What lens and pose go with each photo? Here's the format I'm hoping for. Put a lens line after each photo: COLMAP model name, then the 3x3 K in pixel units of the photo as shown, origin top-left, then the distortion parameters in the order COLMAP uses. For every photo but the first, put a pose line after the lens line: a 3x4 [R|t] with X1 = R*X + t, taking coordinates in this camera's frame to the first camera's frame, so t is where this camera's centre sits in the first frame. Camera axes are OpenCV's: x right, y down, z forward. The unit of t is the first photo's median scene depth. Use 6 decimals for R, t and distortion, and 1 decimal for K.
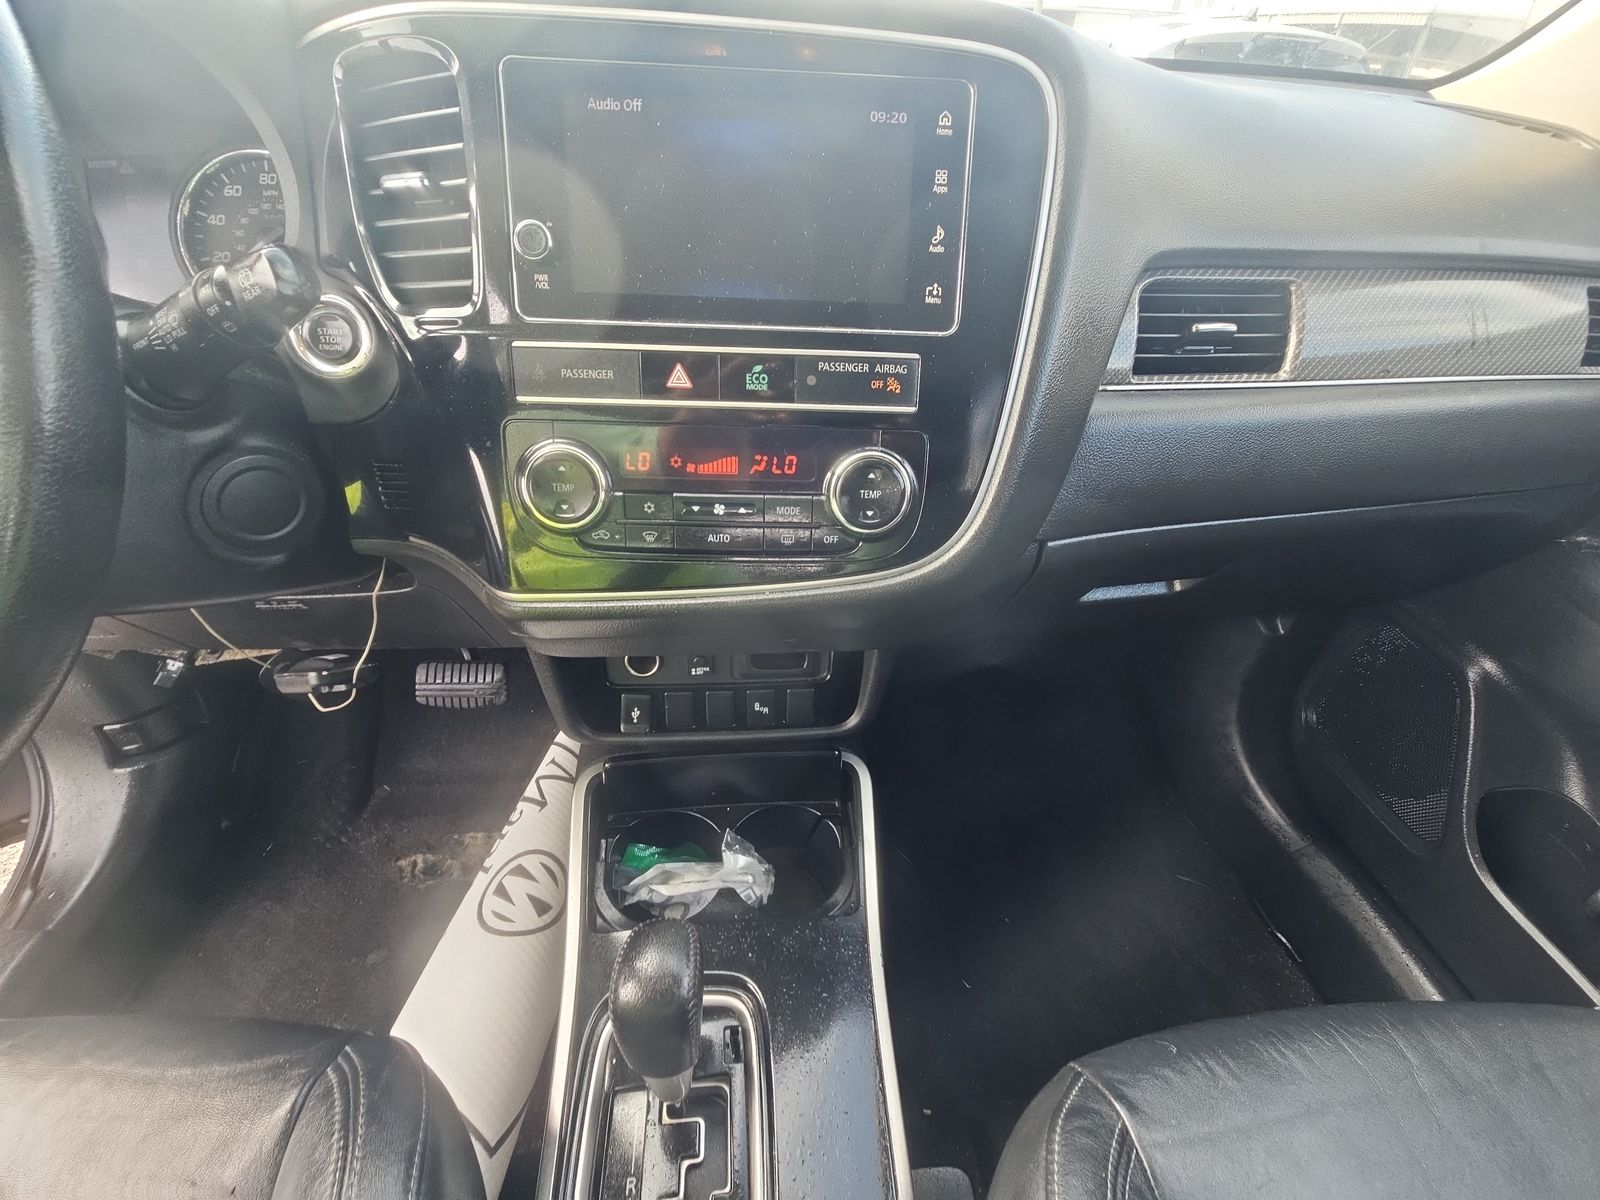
lens RADIAL K [[580.7, 0, 800.0], [0, 580.7, 600.0], [0, 0, 1]] dist [-0.013687, -0.000117]
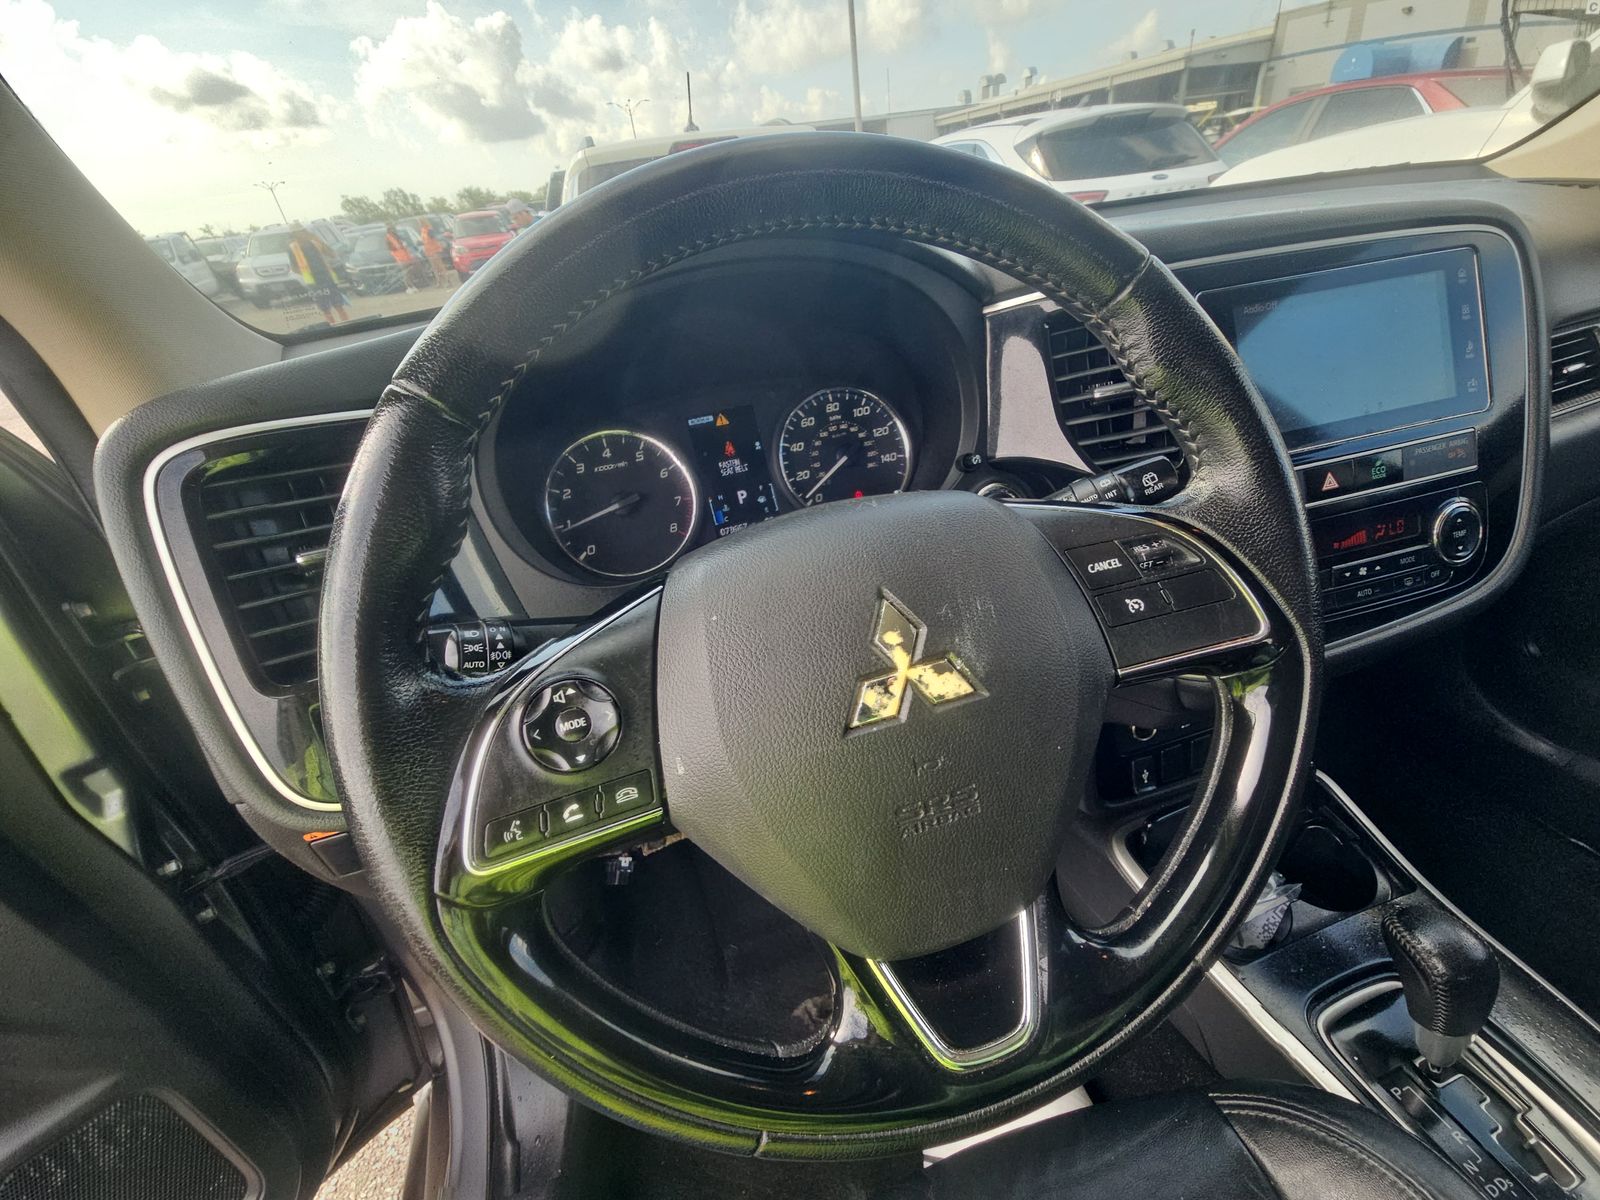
lens RADIAL K [[580.7, 0, 800.0], [0, 580.7, 600.0], [0, 0, 1]] dist [-0.013687, -0.000117]
pose [[0.967621, -0.242558, 0.069818, -1.181092], [0.249853, 0.959703, -0.128624, -0.196587], [-0.035806, 0.141904, 0.989233, -0.172874]]
